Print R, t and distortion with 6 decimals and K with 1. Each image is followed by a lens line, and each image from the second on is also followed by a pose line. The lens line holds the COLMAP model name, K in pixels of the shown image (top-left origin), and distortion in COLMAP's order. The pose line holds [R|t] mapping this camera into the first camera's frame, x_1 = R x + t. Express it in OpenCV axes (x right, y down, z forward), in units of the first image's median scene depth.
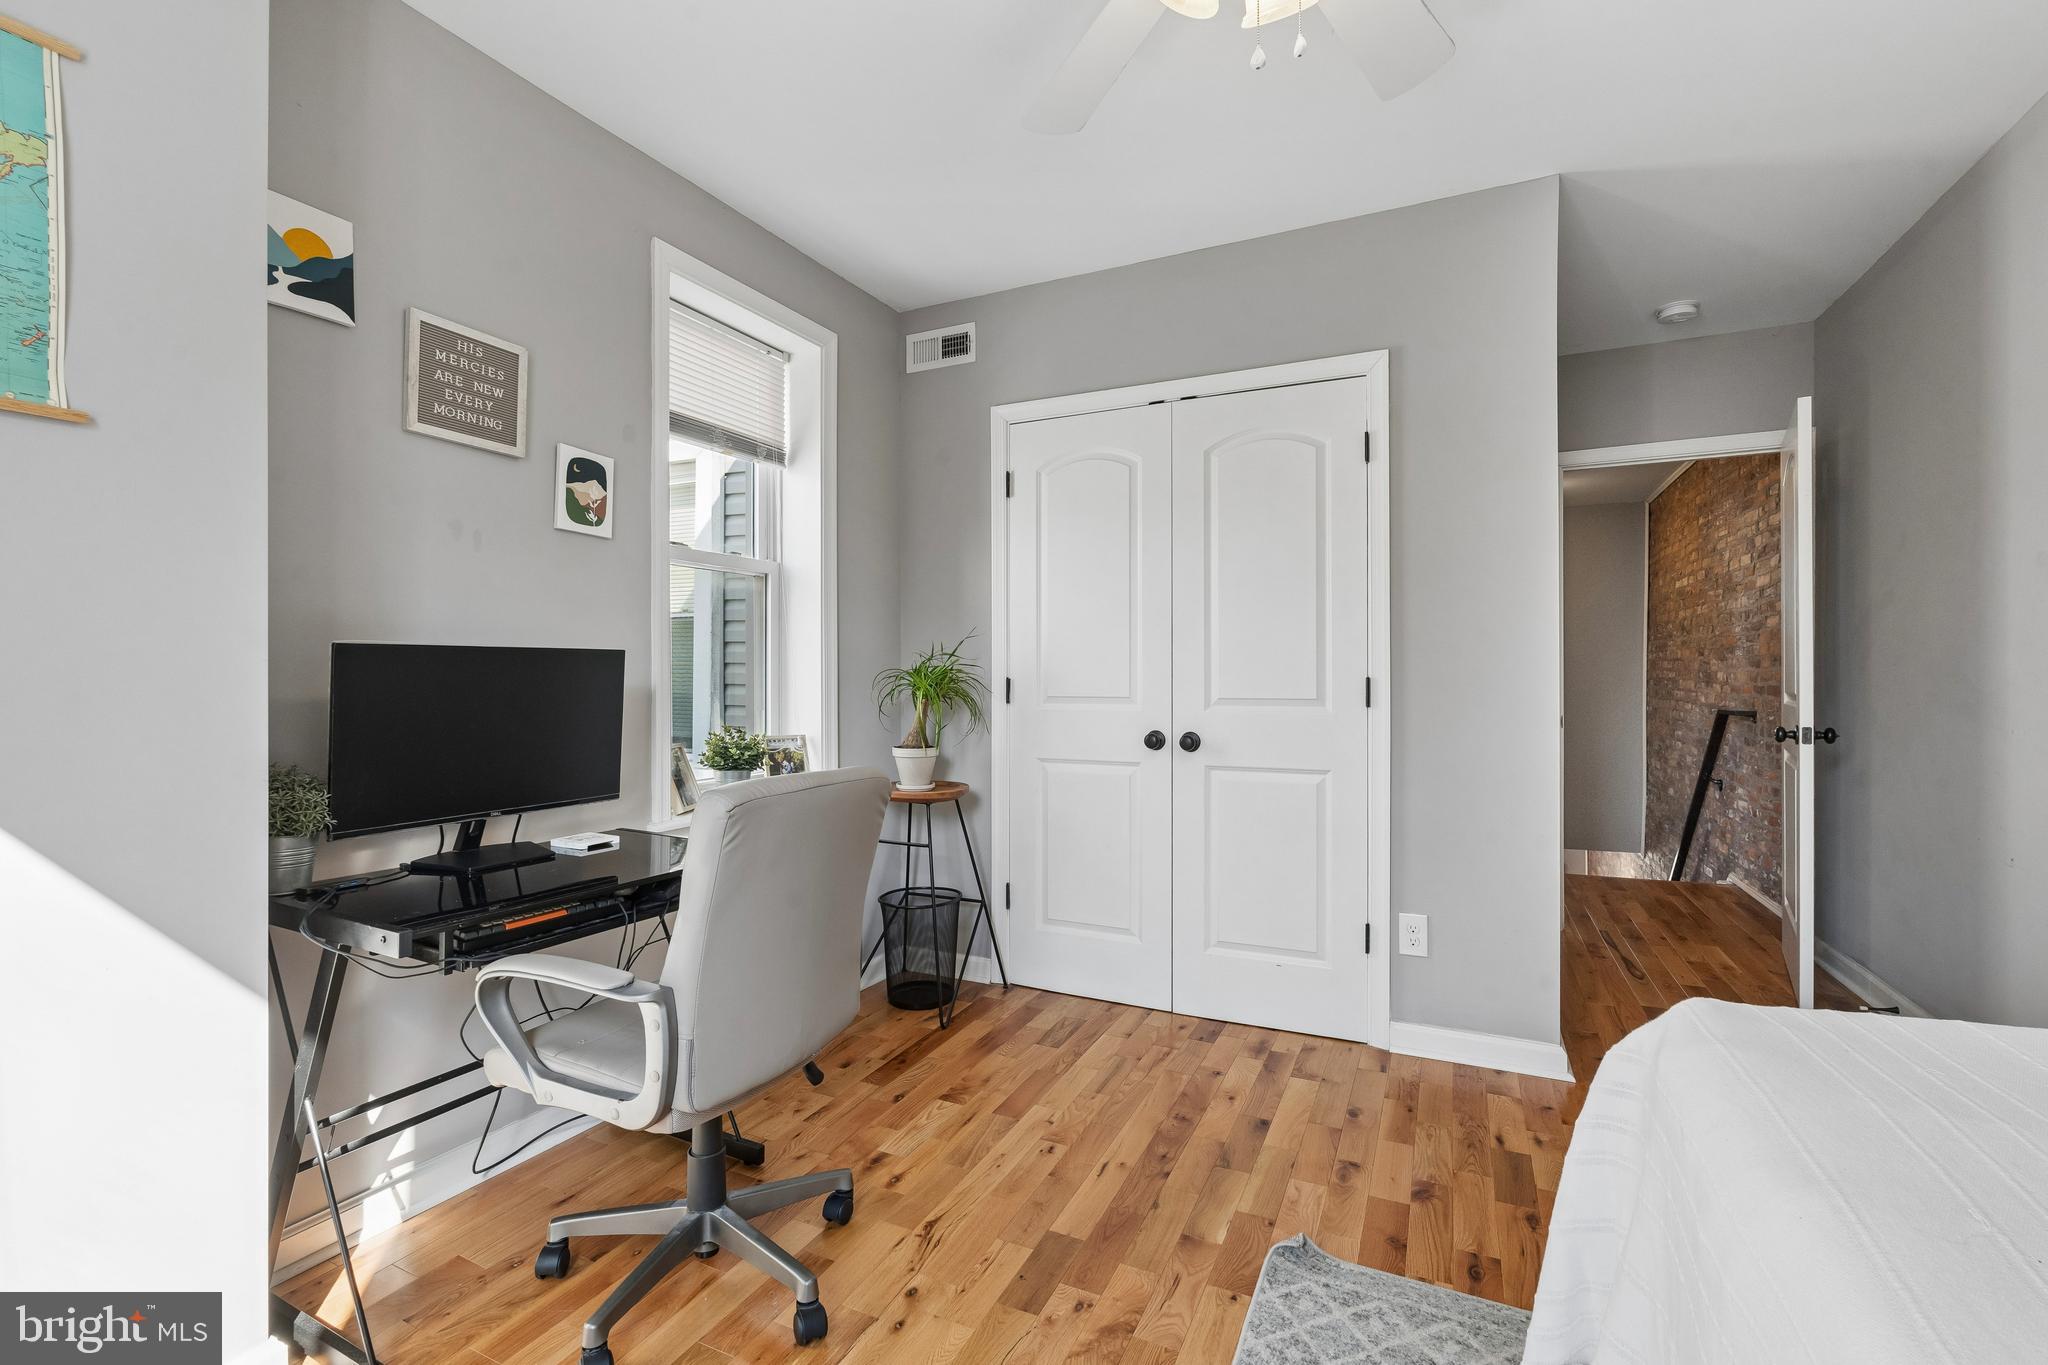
lens RADIAL K [[900.5, 0, 1021.0], [0, 900.5, 675.9], [0, 0, 1]] dist [-0.005688, 0.000667]
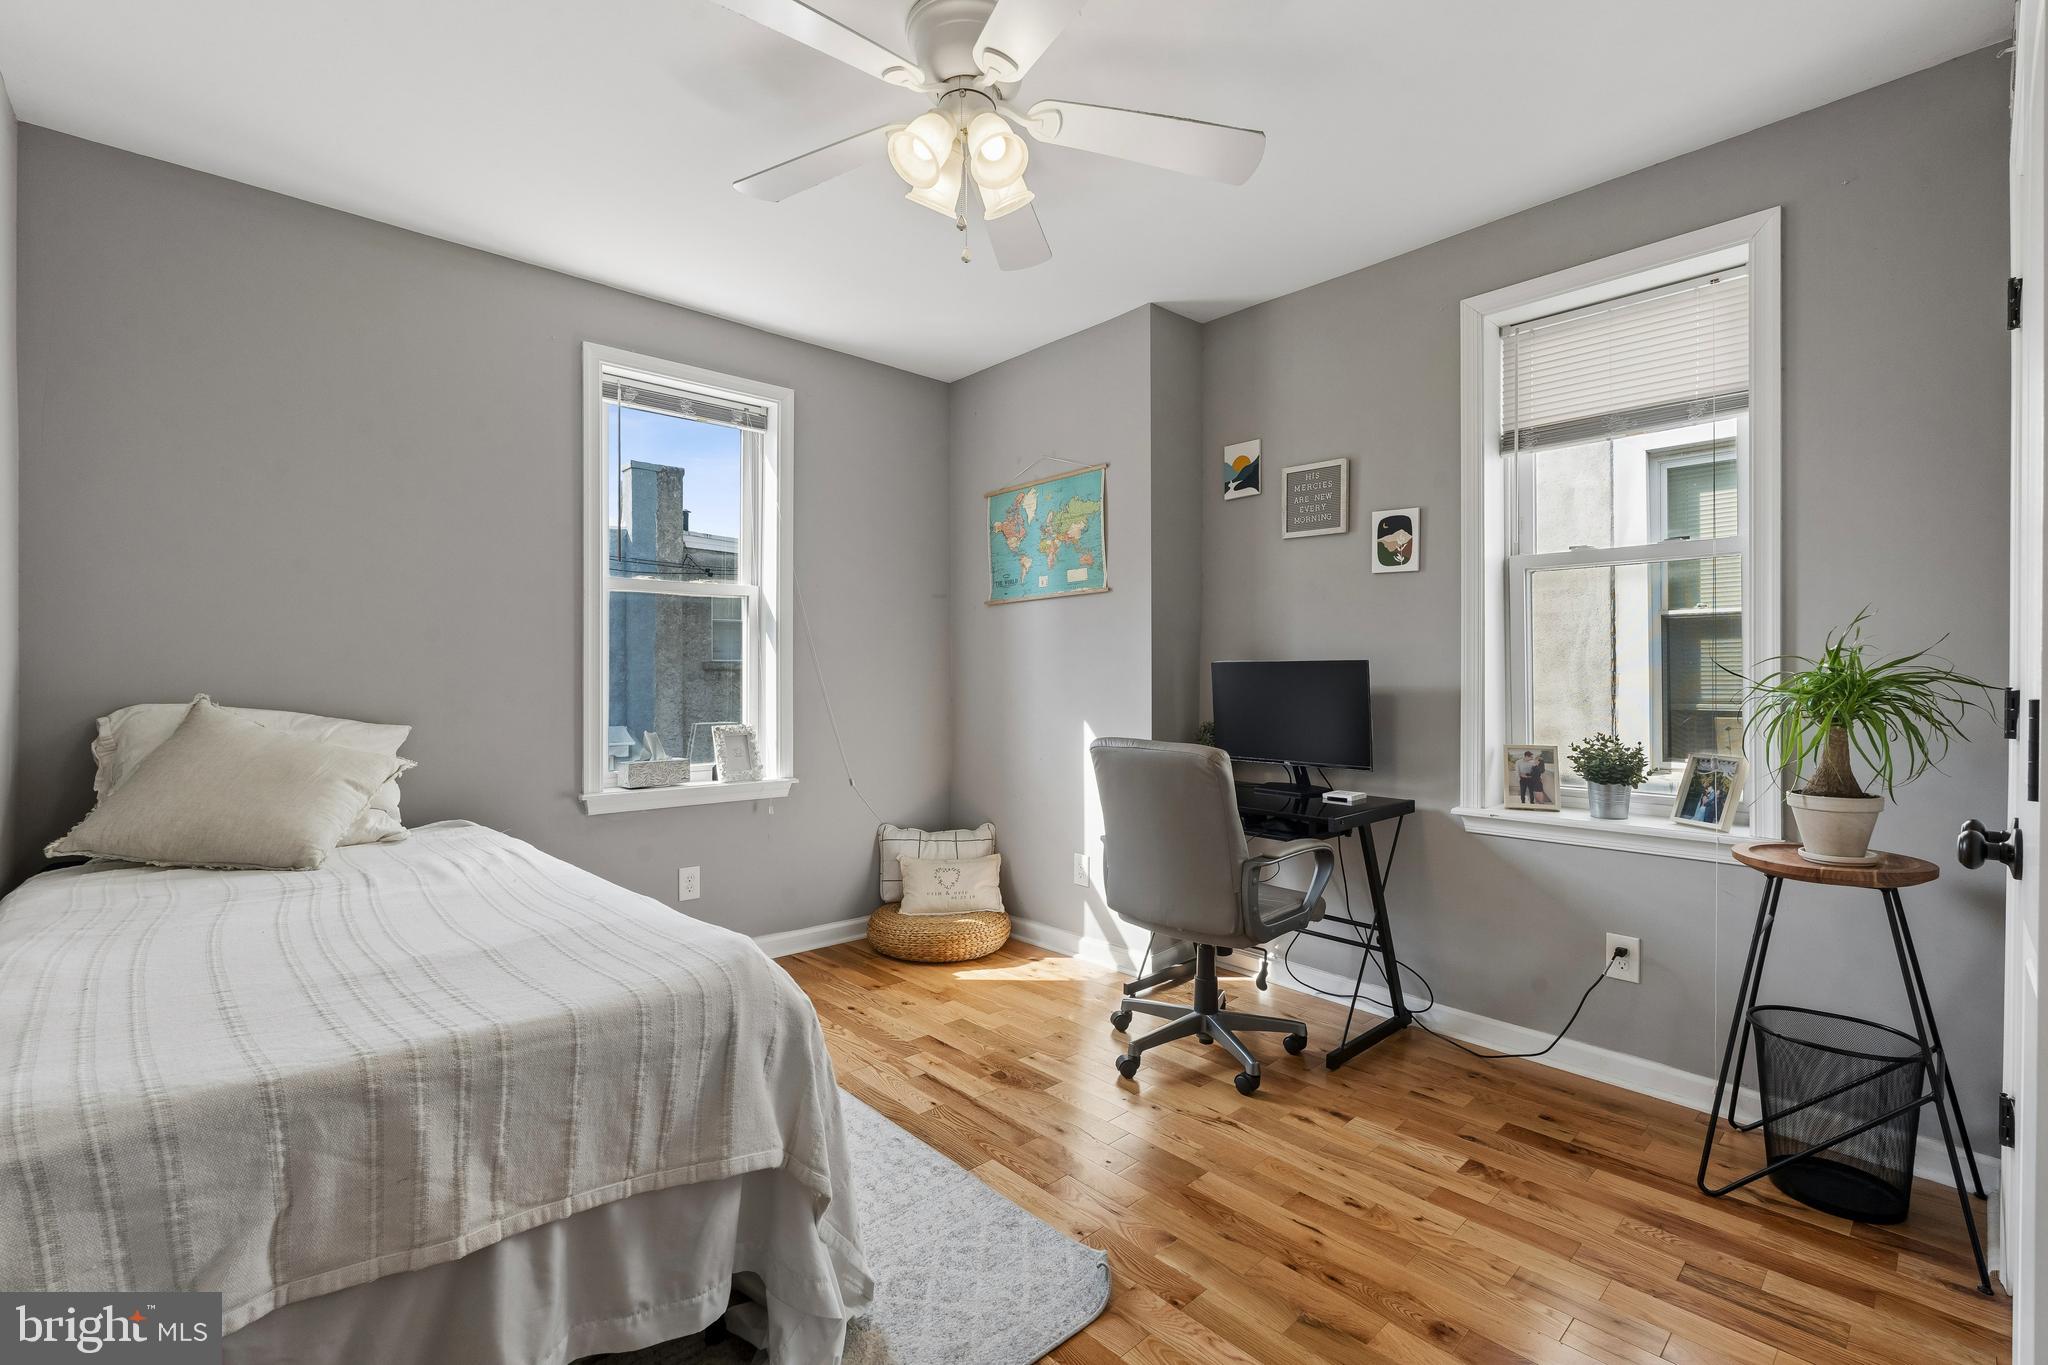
lens RADIAL K [[900.5, 0, 1022.9], [0, 900.5, 677.6], [0, 0, 1]] dist [-0.005688, 0.000667]
pose [[-0.370001, 0.002709, -0.929028, 0.963759], [-0.001052, 0.999994, 0.003335, -0.006192], [0.929031, 0.002212, -0.369995, 0.992980]]
